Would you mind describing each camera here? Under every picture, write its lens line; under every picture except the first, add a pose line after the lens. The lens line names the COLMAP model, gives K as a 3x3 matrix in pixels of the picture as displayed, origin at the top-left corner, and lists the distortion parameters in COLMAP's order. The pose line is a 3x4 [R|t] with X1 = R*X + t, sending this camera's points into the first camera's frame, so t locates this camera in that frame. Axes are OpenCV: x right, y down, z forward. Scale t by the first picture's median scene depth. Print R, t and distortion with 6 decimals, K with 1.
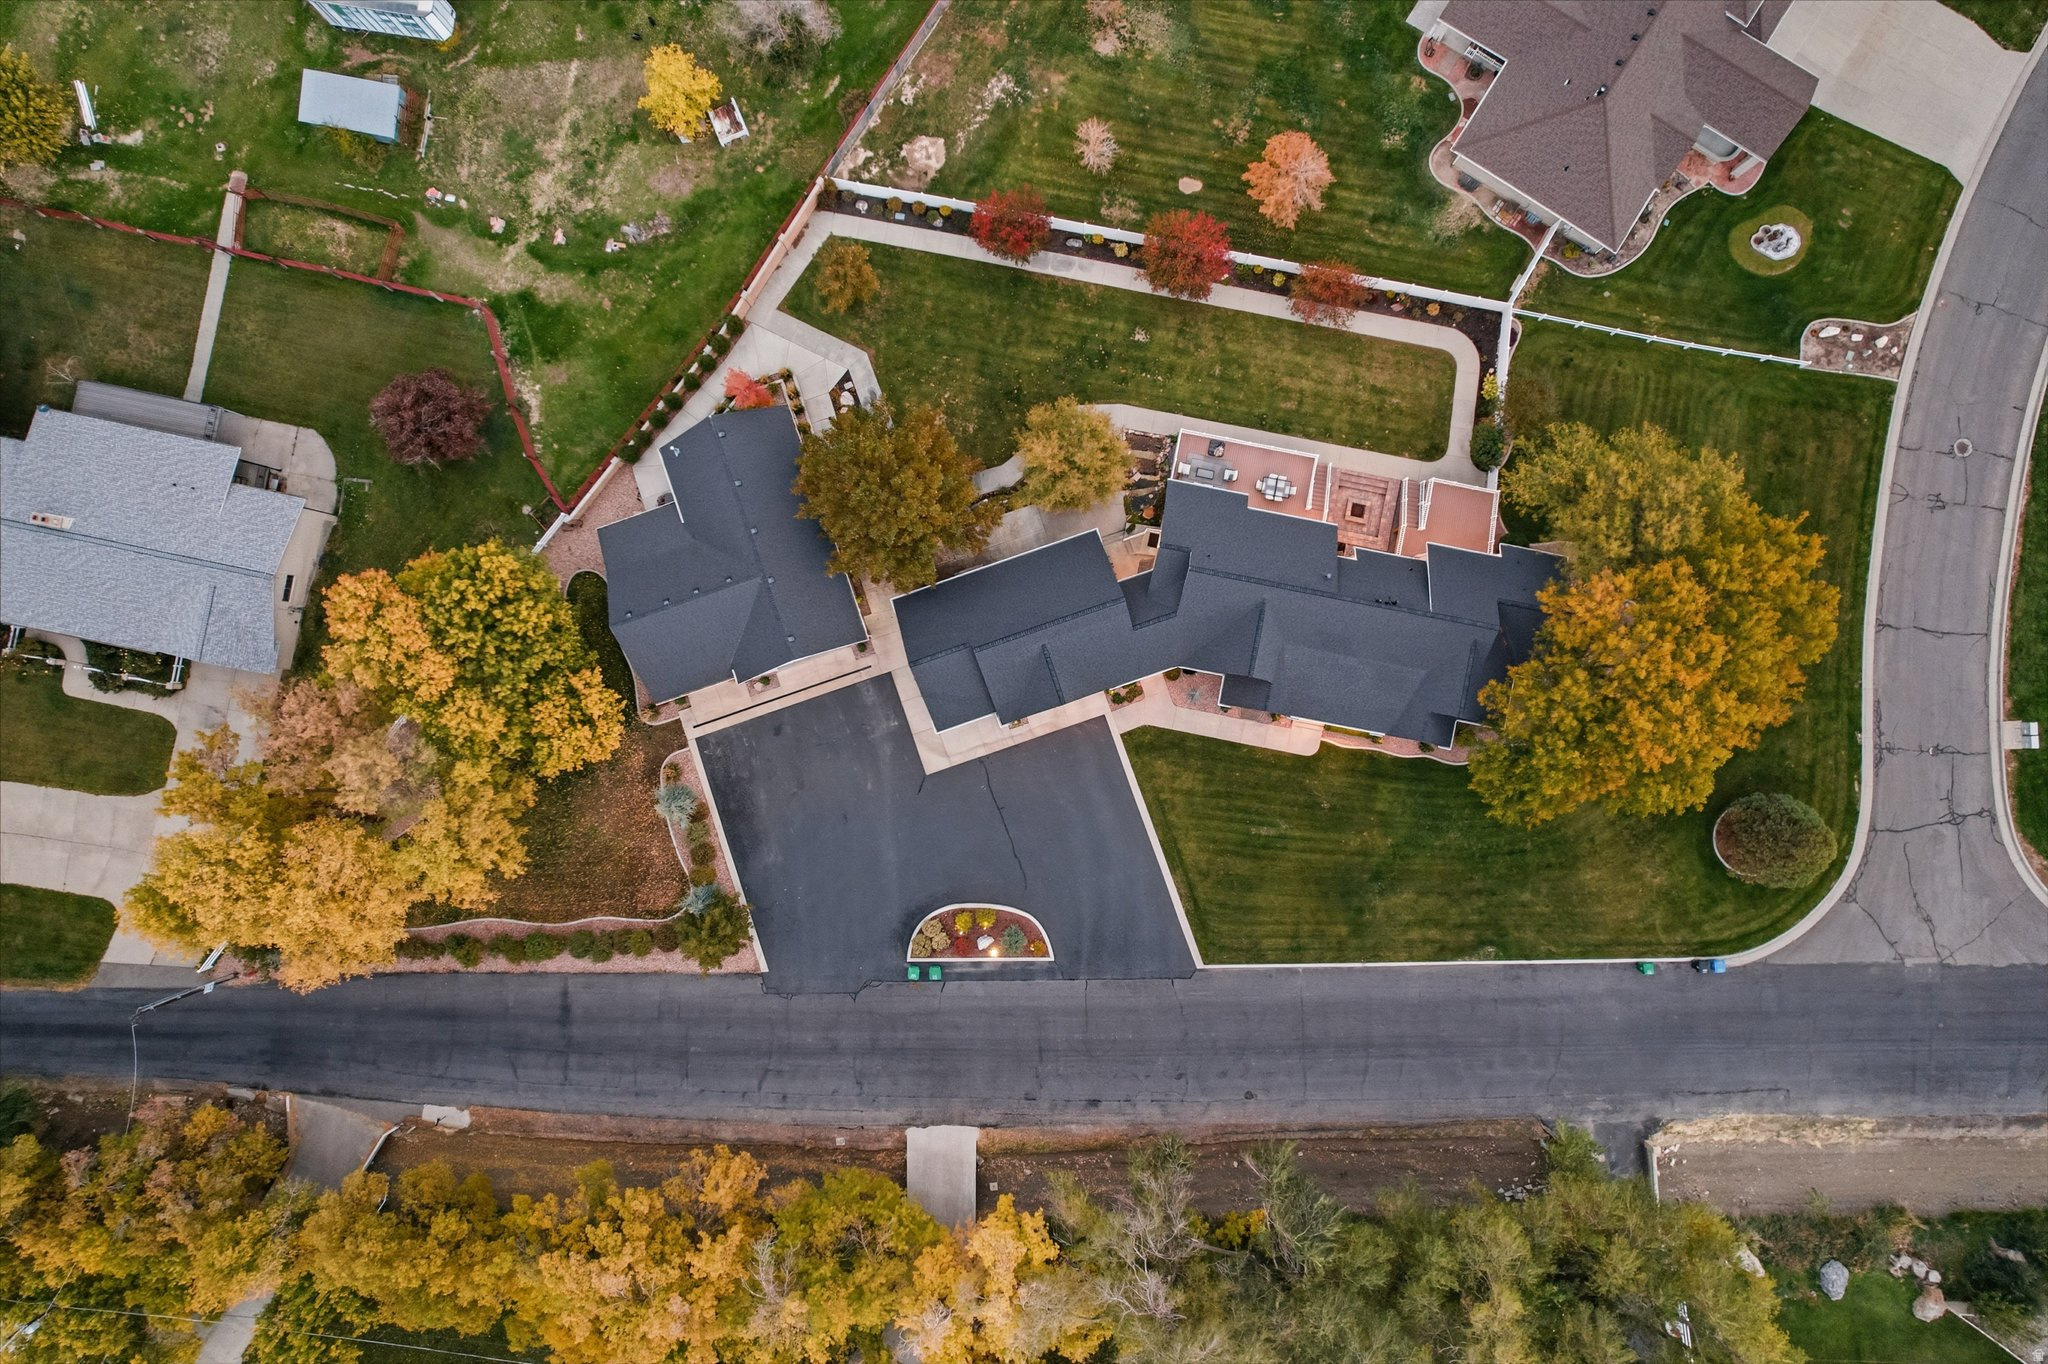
lens RADIAL K [[1334.6, 0, 1019.6], [0, 1334.6, 681.3], [0, 0, 1]] dist [-0.054975, 0.050536]
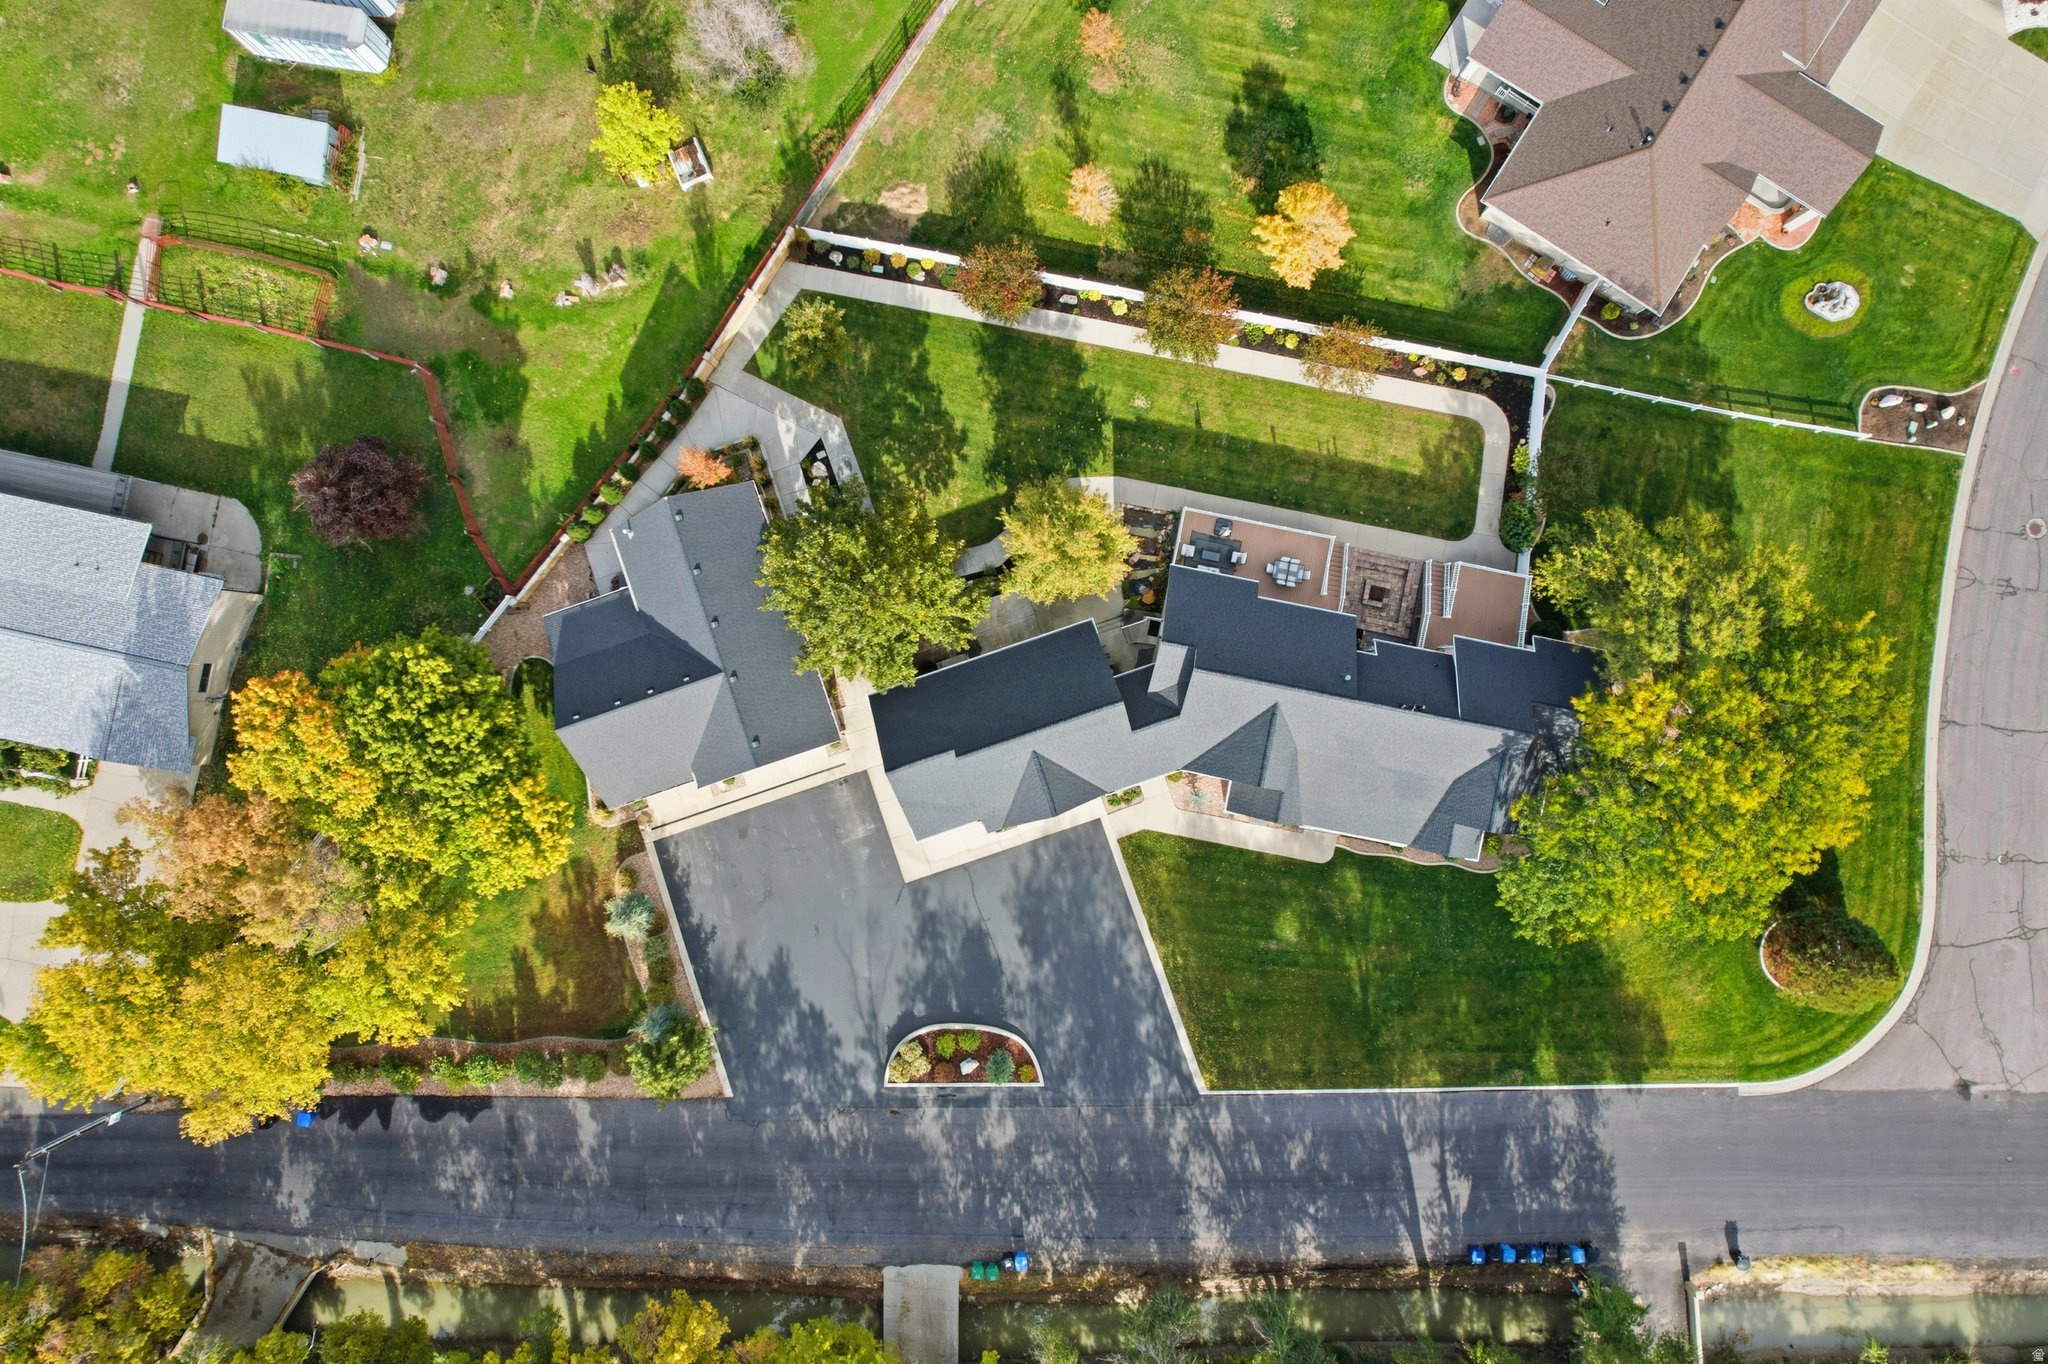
lens RADIAL K [[1334.6, 0, 1035.0], [0, 1334.6, 668.5], [0, 0, 1]] dist [-0.054975, 0.050536]
pose [[0.999971, 0.002127, 0.007314, 0.012178], [-0.002168, 0.999983, 0.005502, -0.082622], [-0.007302, -0.005518, 0.999958, 0.085192]]
